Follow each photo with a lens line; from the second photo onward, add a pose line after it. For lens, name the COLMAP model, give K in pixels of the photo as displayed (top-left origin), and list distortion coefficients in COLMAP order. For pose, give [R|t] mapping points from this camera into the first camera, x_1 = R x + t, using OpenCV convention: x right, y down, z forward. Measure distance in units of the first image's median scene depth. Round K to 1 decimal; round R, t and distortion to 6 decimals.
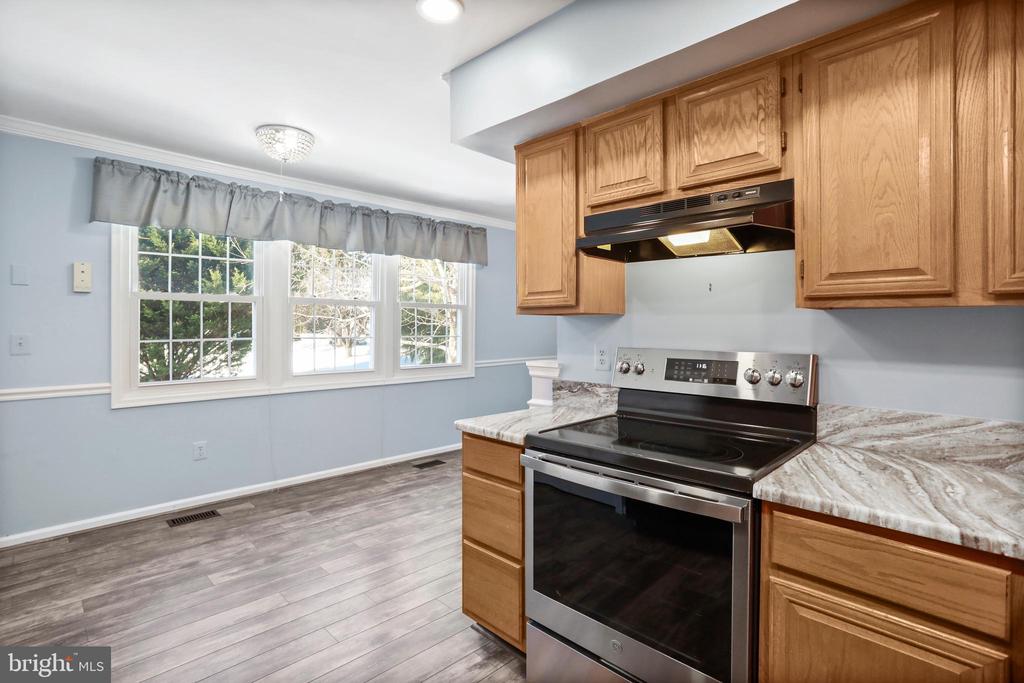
lens RADIAL K [[496.4, 0, 506.4], [0, 496.4, 327.8], [0, 0, 1]] dist [-0.054028, 0.027197]
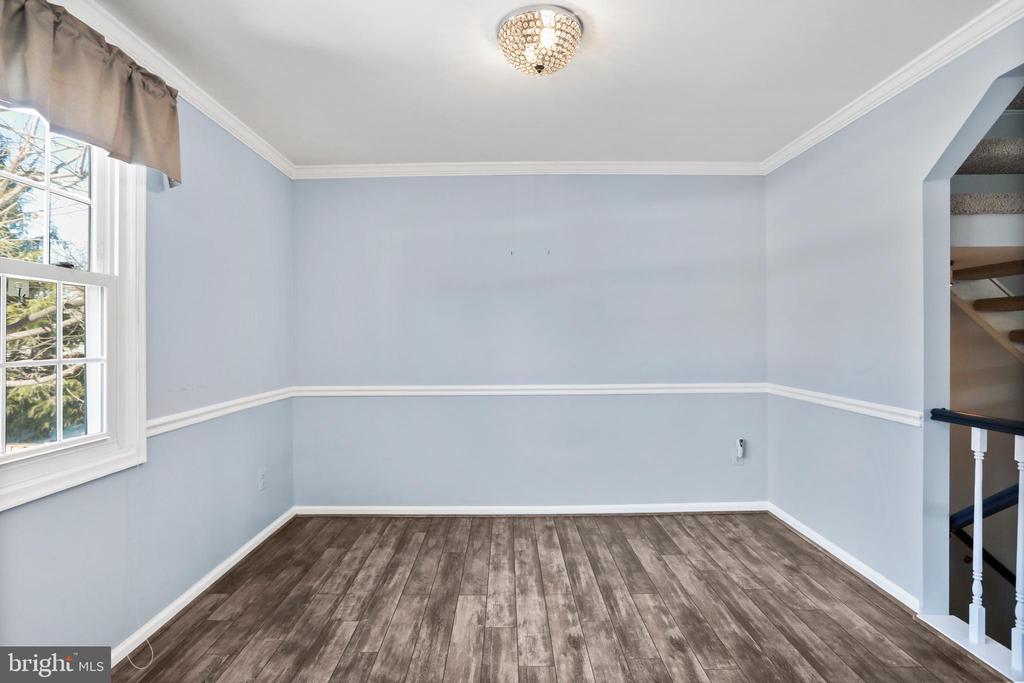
lens RADIAL K [[500.7, 0, 510.2], [0, 500.7, 337.9], [0, 0, 1]] dist [-0.057004, 0.033490]
pose [[0.708260, -0.008516, 0.705901, -0.255386], [0.012398, 0.999923, -0.000376, 0.011248], [-0.705843, 0.009018, 0.708311, 1.002661]]
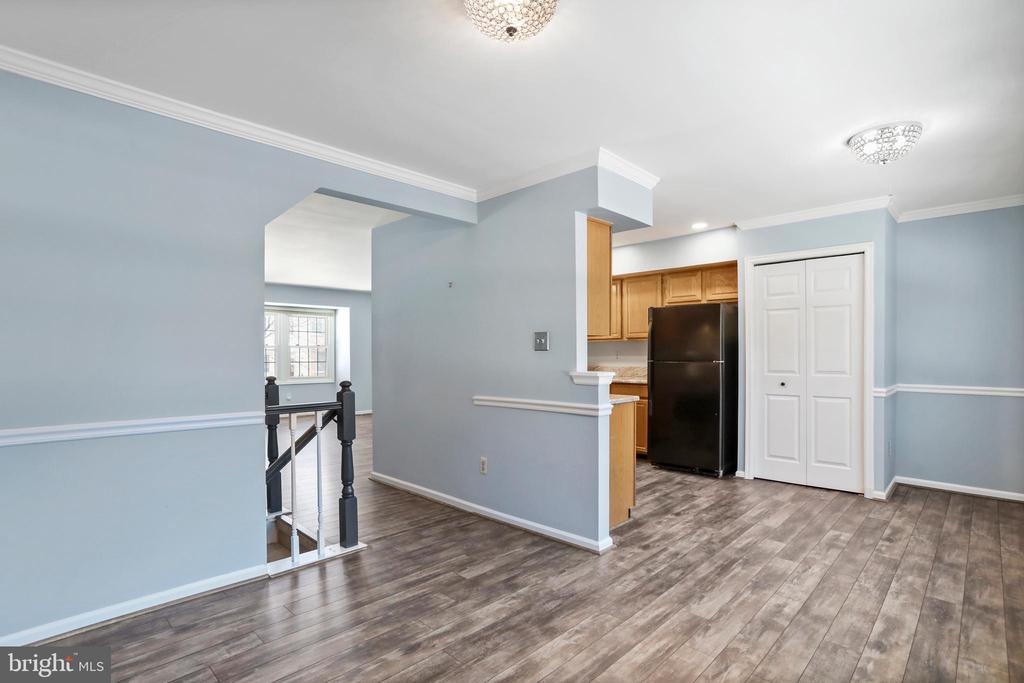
lens RADIAL K [[500.7, 0, 510.2], [0, 500.7, 337.9], [0, 0, 1]] dist [-0.057004, 0.033490]
pose [[-0.999961, -0.001241, -0.008688, 0.283709], [-0.001001, 0.999618, -0.027634, 0.020255], [0.008719, -0.027624, -0.999580, 2.090549]]
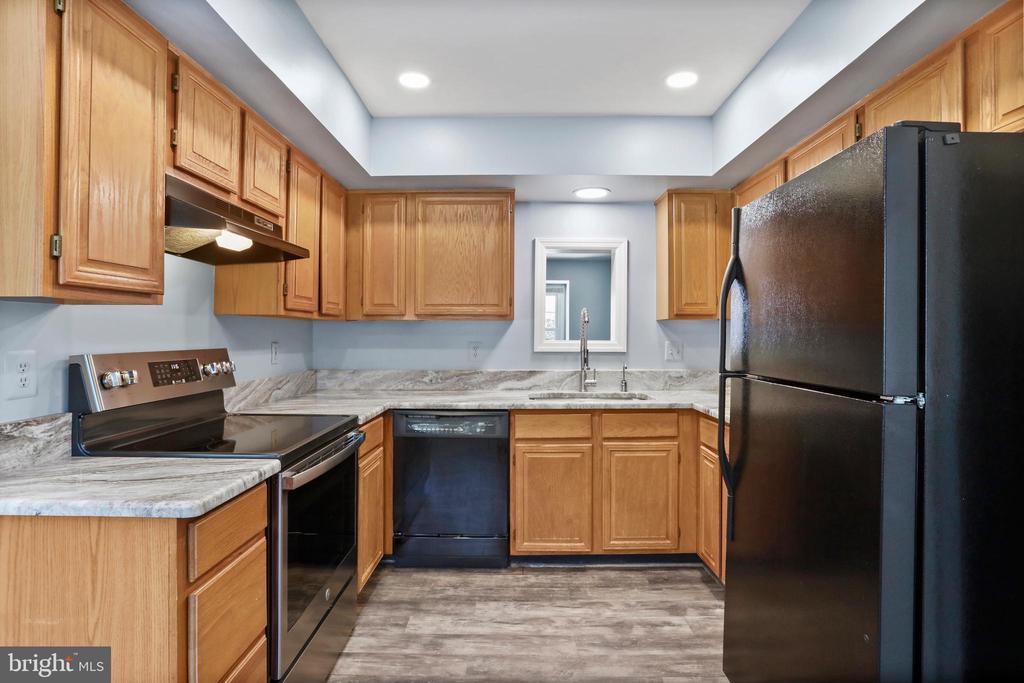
lens RADIAL K [[524.4, 0, 510.1], [0, 524.4, 329.4], [0, 0, 1]] dist [-0.060986, 0.028296]
pose [[-0.699639, 0.000420, 0.714497, -0.530373], [-0.006164, 0.999959, -0.006623, 0.005048], [-0.714470, -0.009038, -0.699608, 0.838229]]
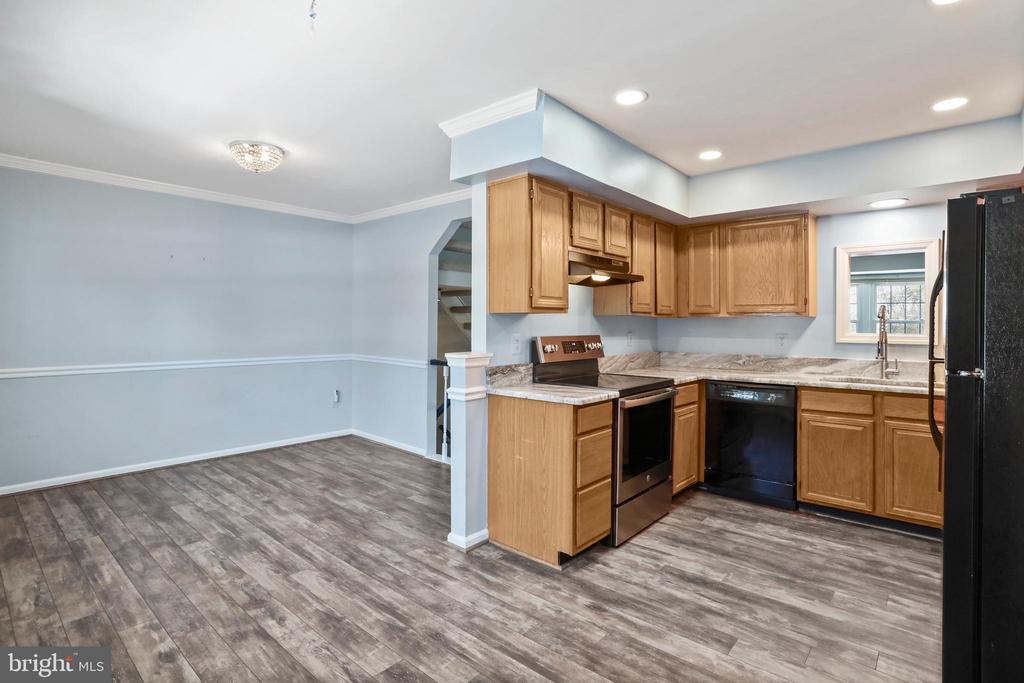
lens RADIAL K [[503.7, 0, 511.0], [0, 503.7, 318.9], [0, 0, 1]] dist [-0.054119, 0.028546]
pose [[-0.067814, 0.005841, 0.997681, -0.989983], [-0.005355, 0.999966, -0.006219, -0.002477], [-0.997684, -0.005764, -0.067781, 0.923173]]
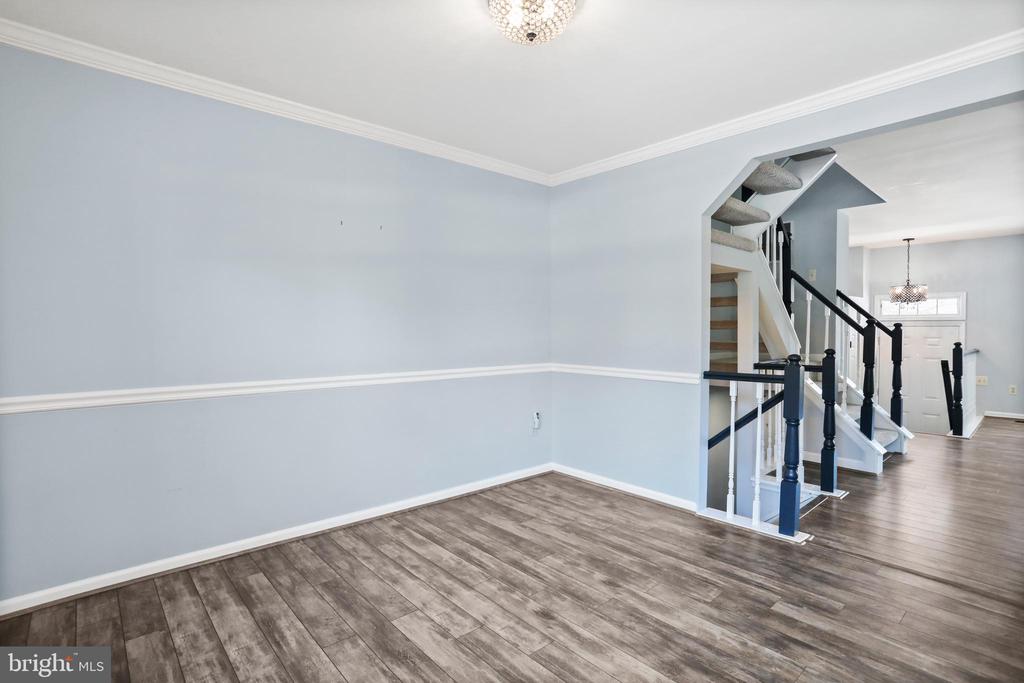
lens RADIAL K [[500.7, 0, 510.2], [0, 500.7, 337.9], [0, 0, 1]] dist [-0.057004, 0.033490]
pose [[0.062459, -0.016756, 0.997907, -0.415801], [0.005374, 0.999850, 0.016452, 0.032958], [-0.998033, 0.004335, 0.062540, 1.459782]]
